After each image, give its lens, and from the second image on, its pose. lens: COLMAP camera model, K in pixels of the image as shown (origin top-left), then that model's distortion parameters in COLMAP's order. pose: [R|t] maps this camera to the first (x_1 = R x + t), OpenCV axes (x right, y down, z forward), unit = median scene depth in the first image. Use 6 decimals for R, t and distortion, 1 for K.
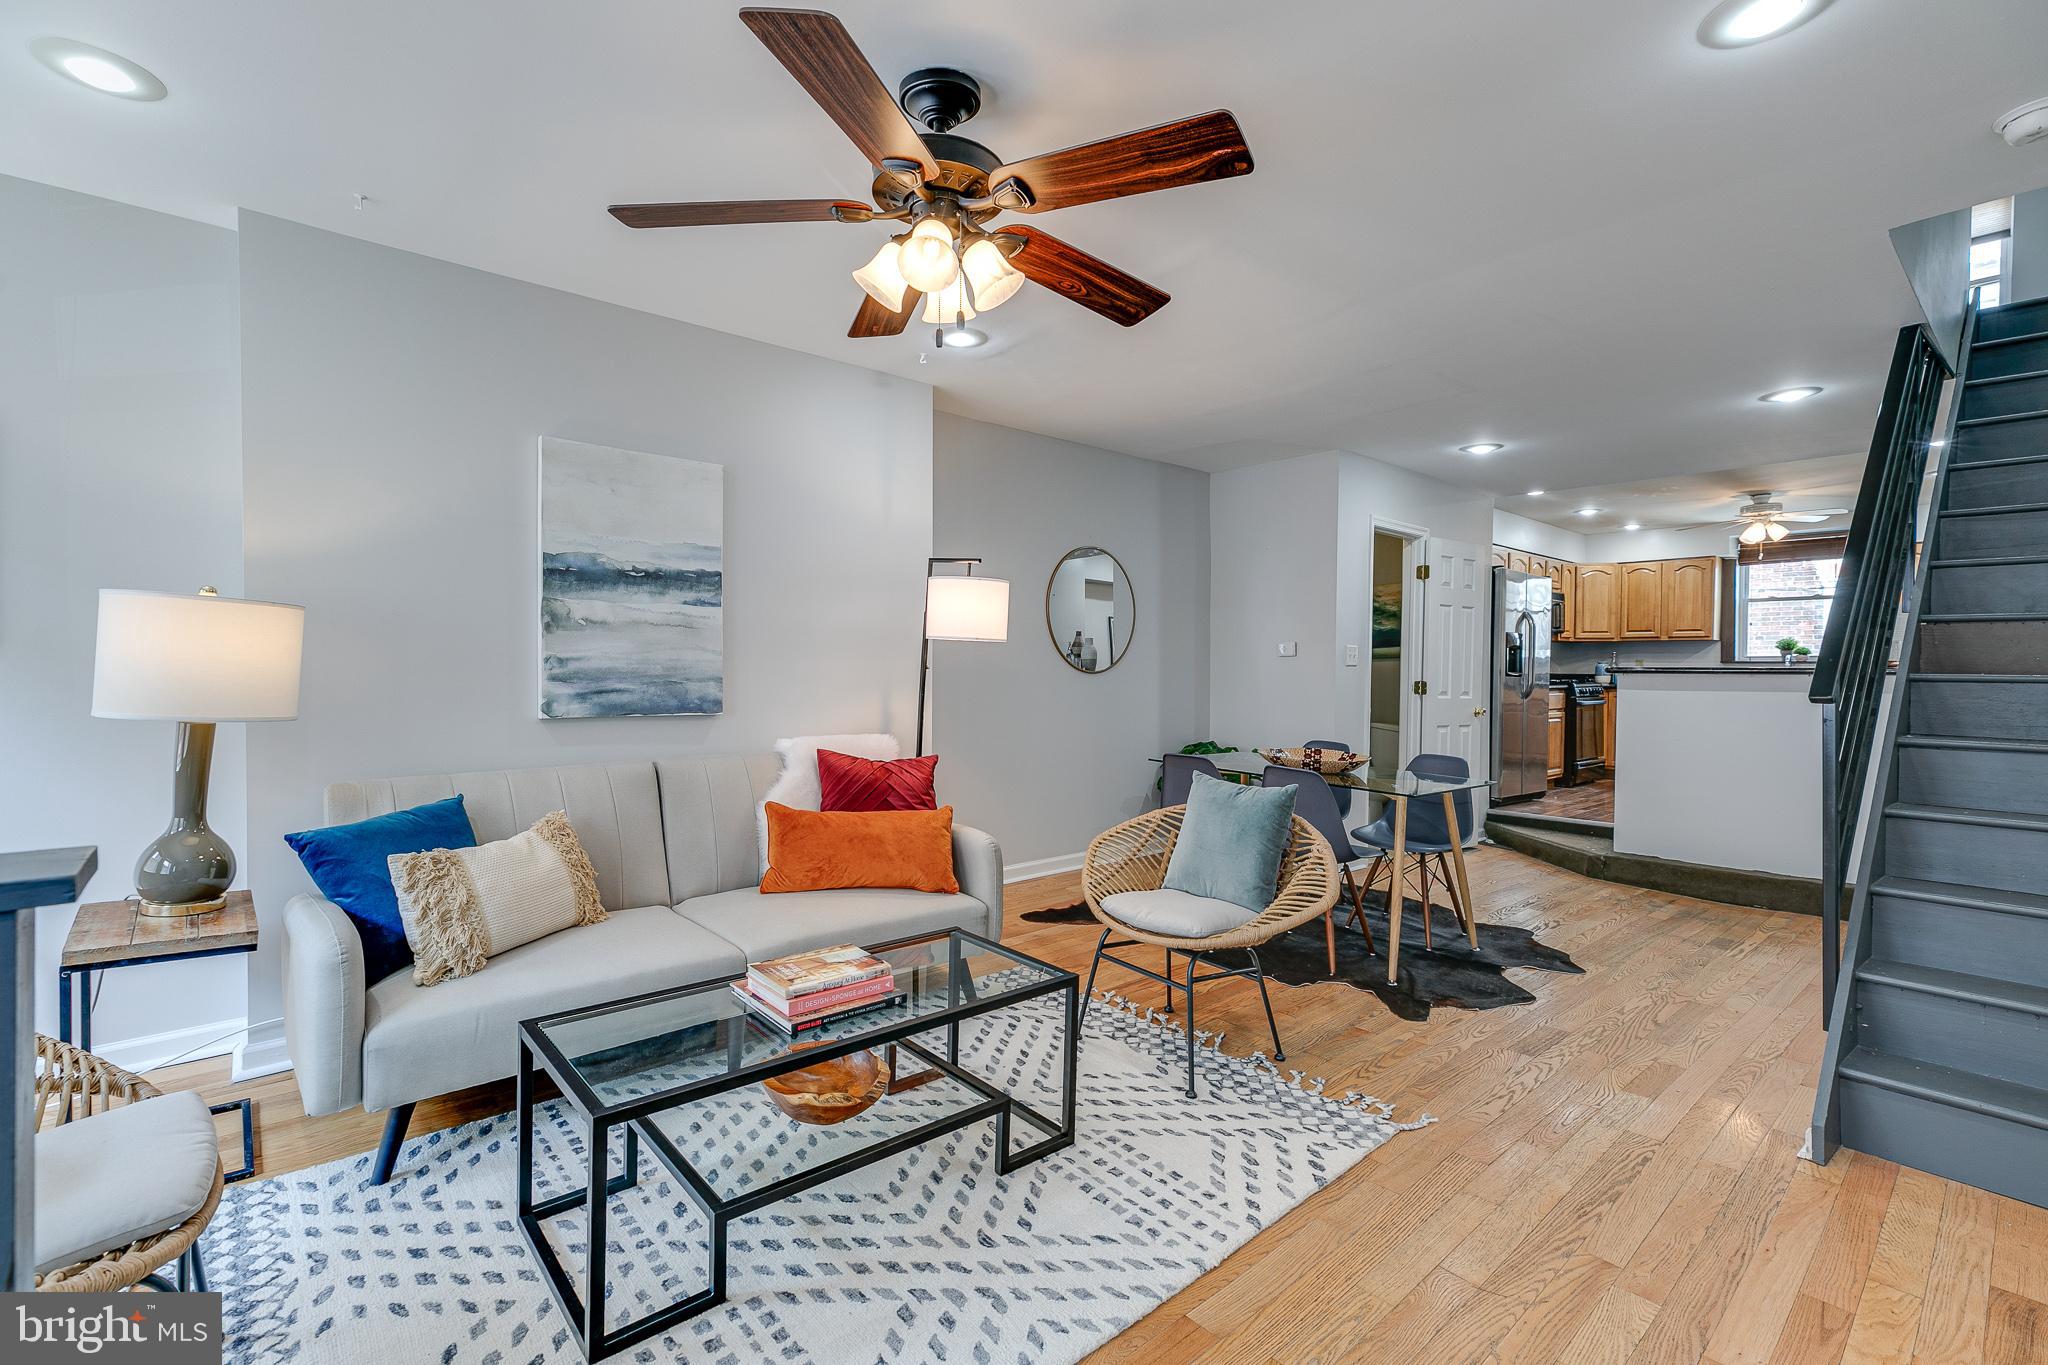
lens RADIAL K [[919.4, 0, 1017.3], [0, 919.4, 688.3], [0, 0, 1]] dist [0.005969, 0.000609]
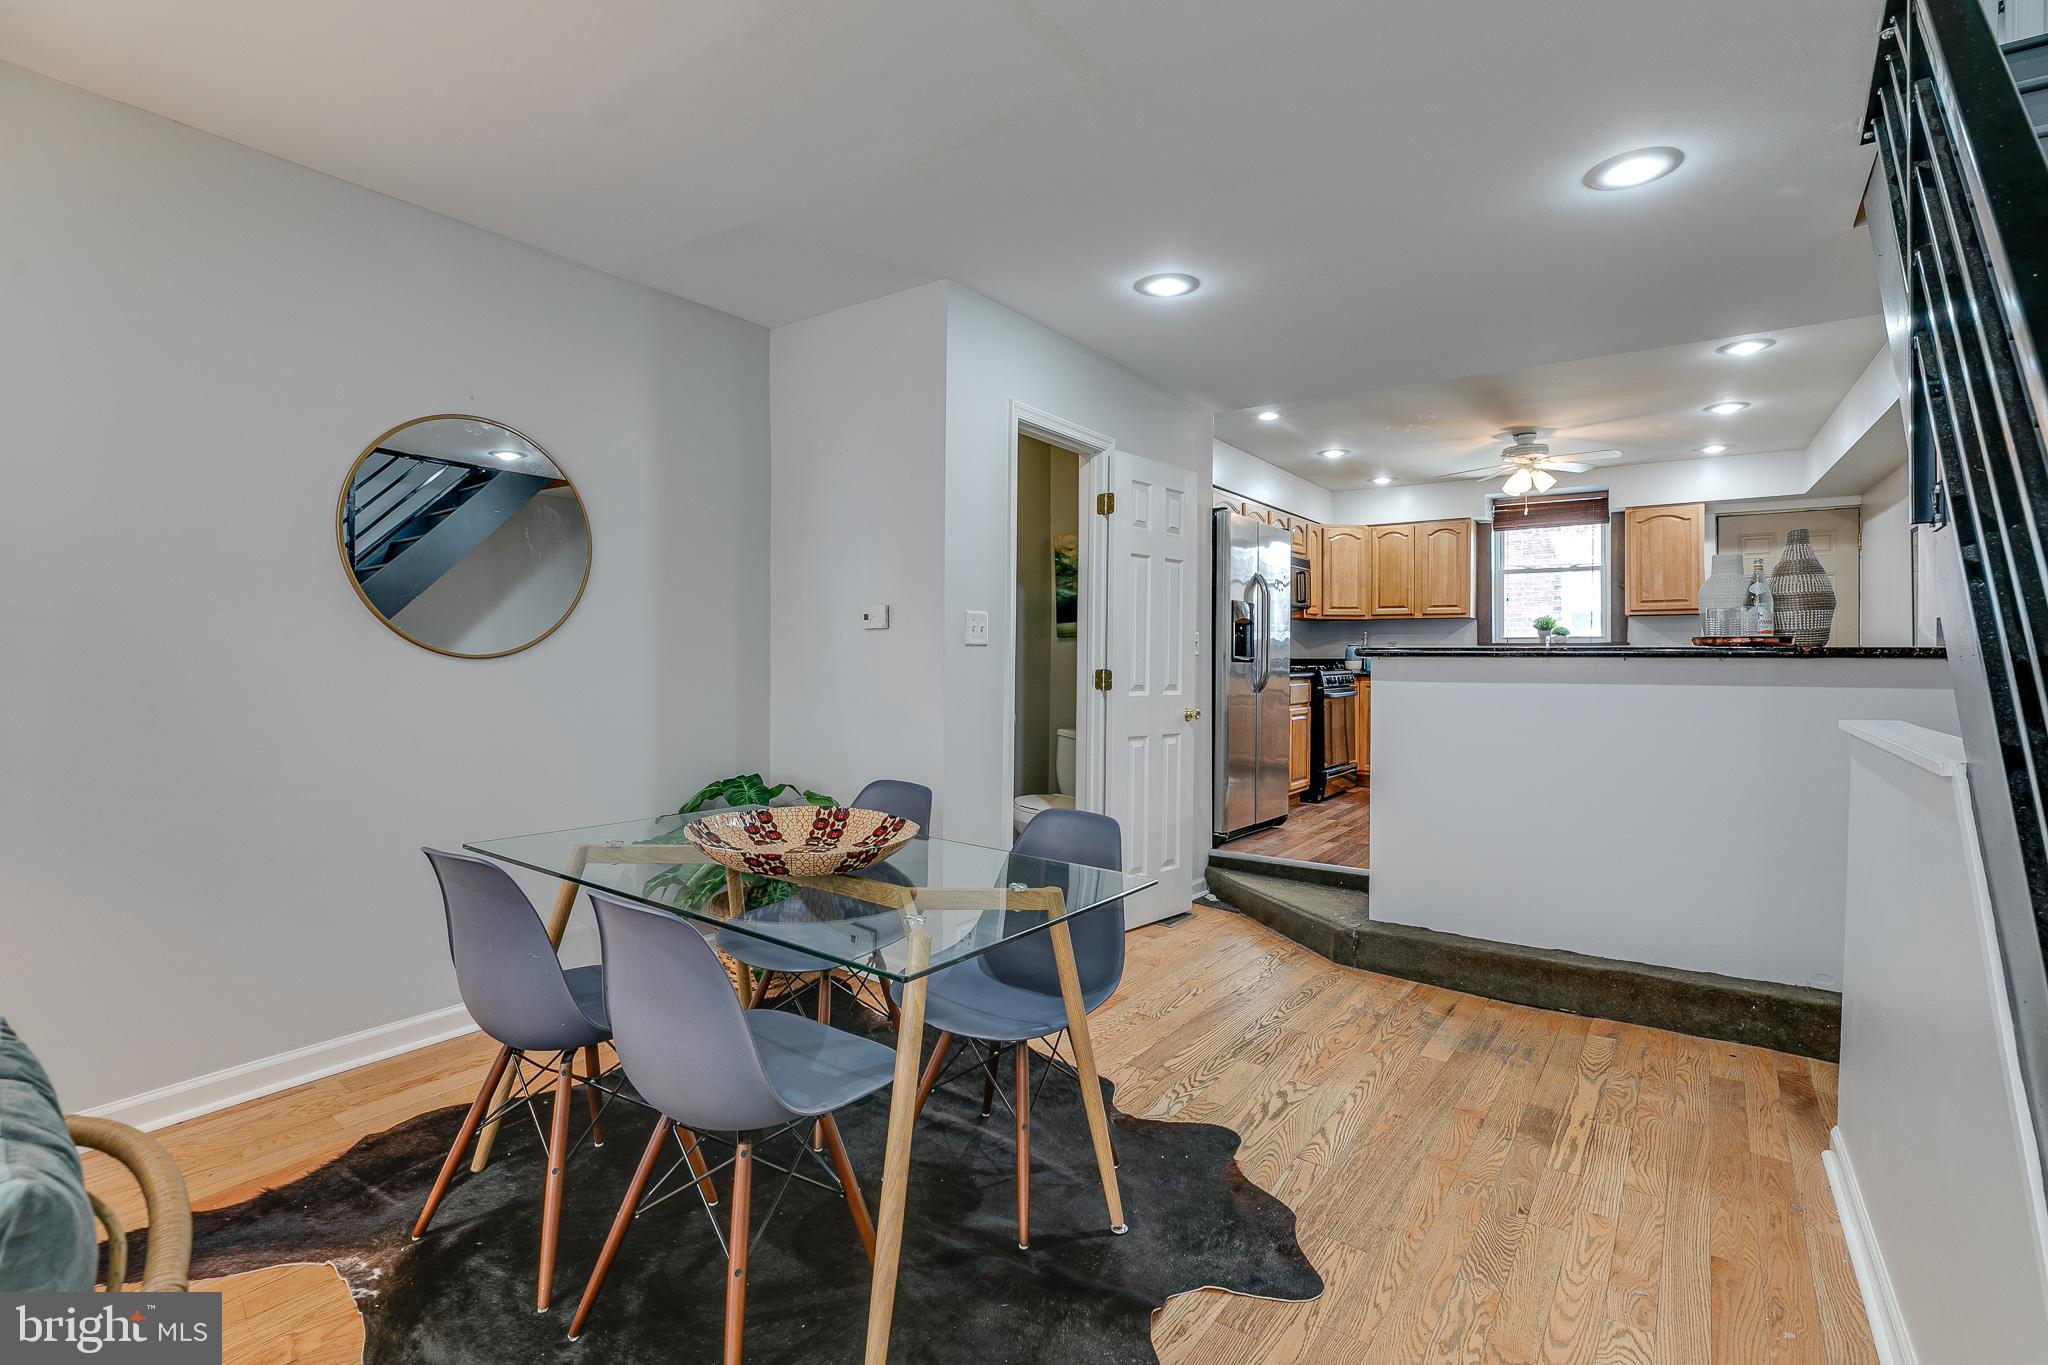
lens RADIAL K [[950.2, 0, 1019.9], [0, 950.2, 652.0], [0, 0, 1]] dist [-0.001637, -0.000056]
pose [[0.974536, -0.000483, 0.224232, 0.424064], [0.005875, 0.999709, -0.023383, -0.008735], [-0.224155, 0.024105, 0.974255, 0.657918]]
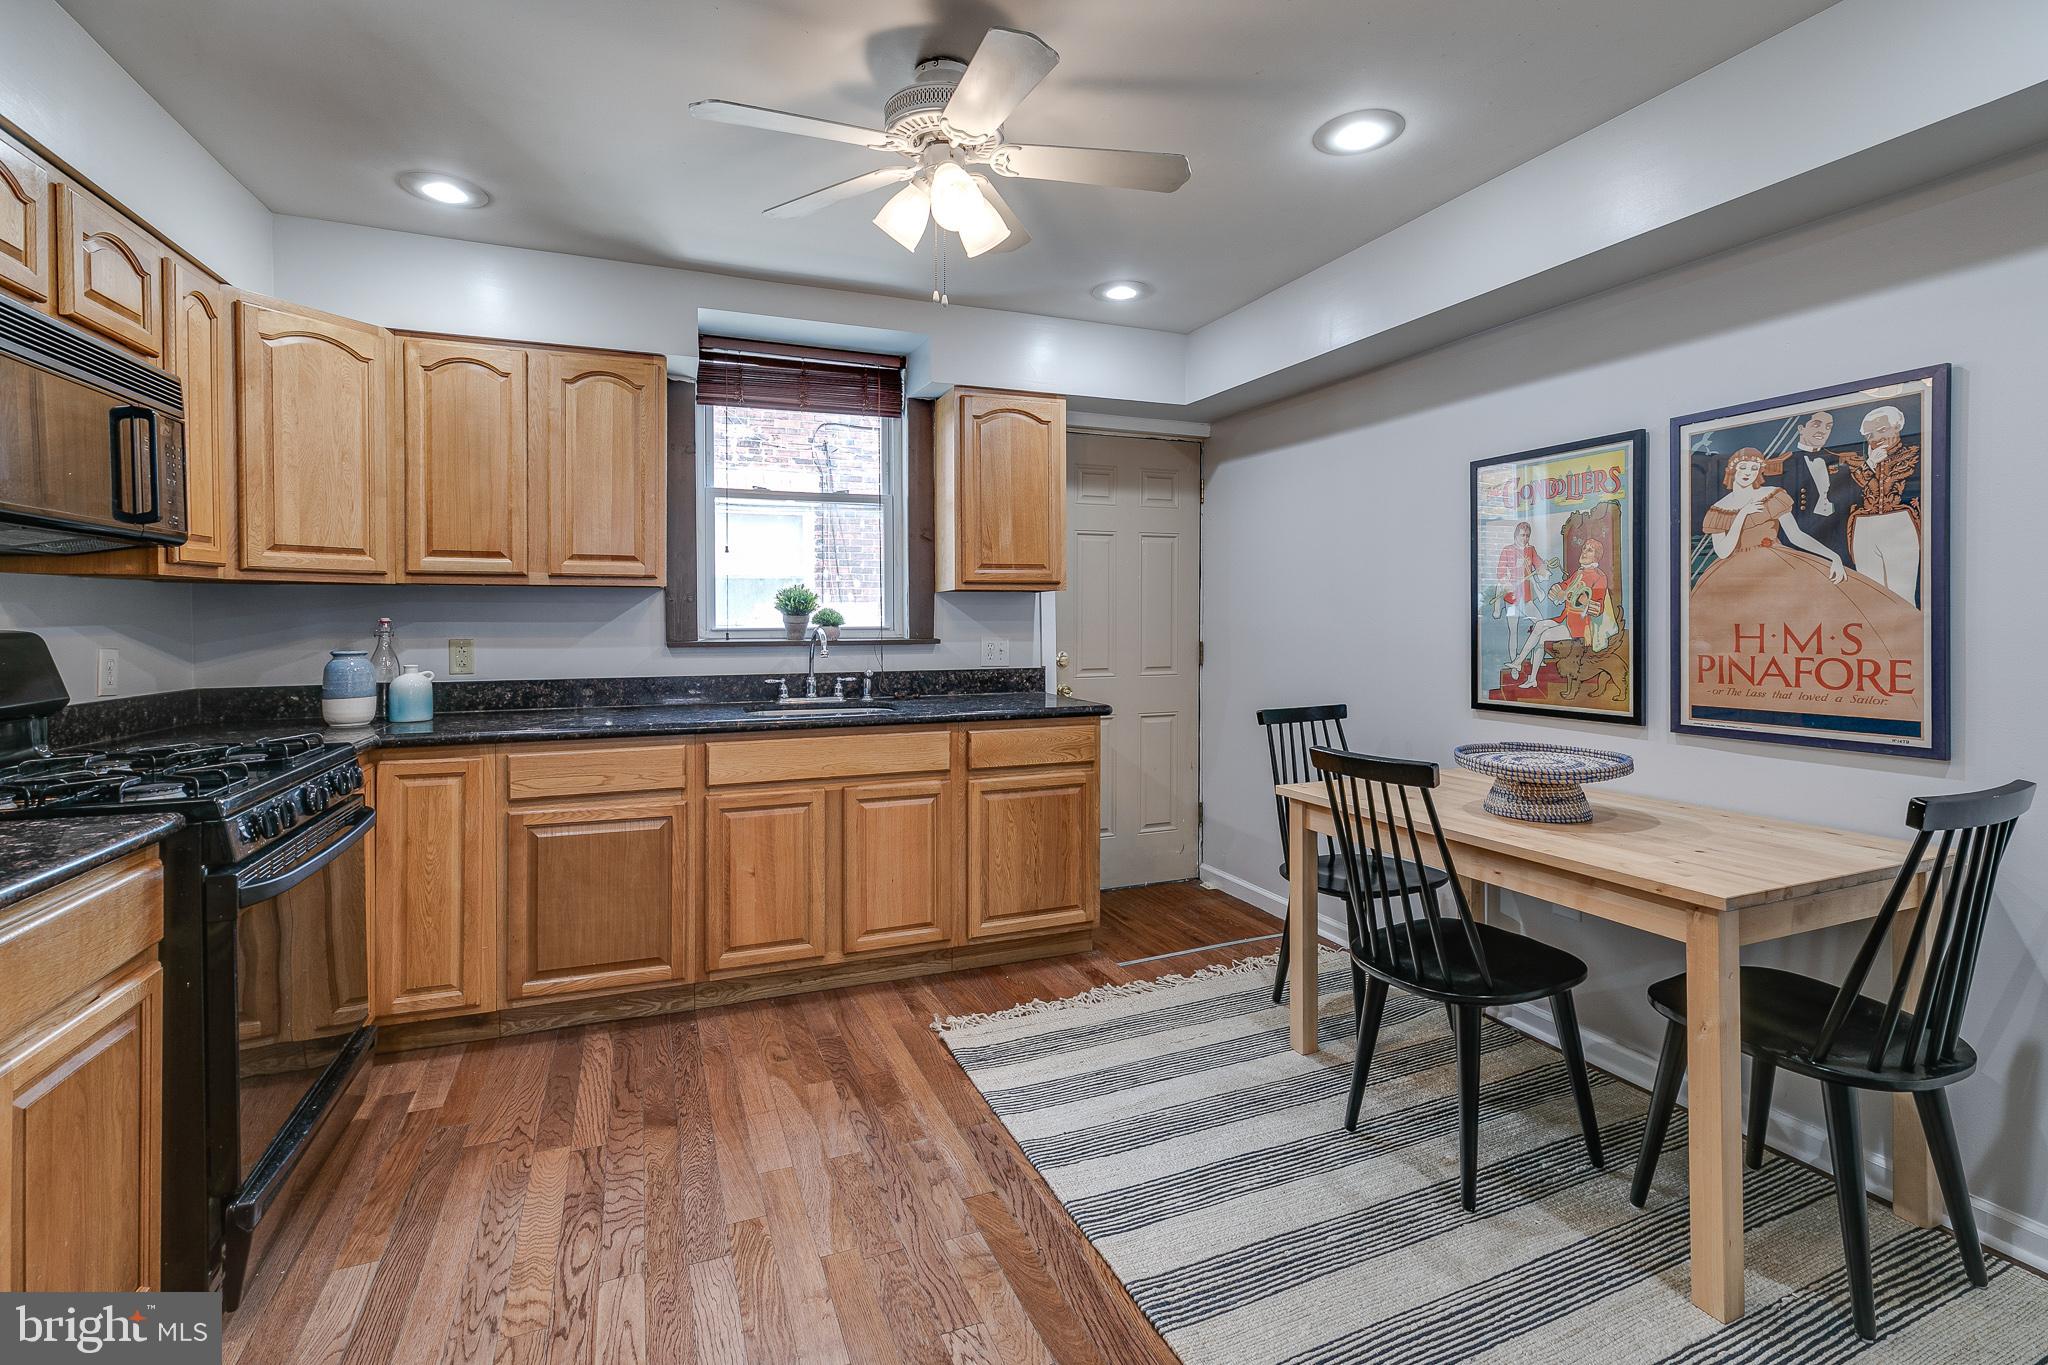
lens RADIAL K [[932.0, 0, 1030.6], [0, 932.0, 622.9], [0, 0, 1]] dist [0.002889, 0.000251]
pose [[0.345801, -0.015543, 0.938179, 1.202654], [0.022703, 0.999709, 0.008194, -0.099399], [-0.938033, 0.018466, 0.346053, 1.933824]]
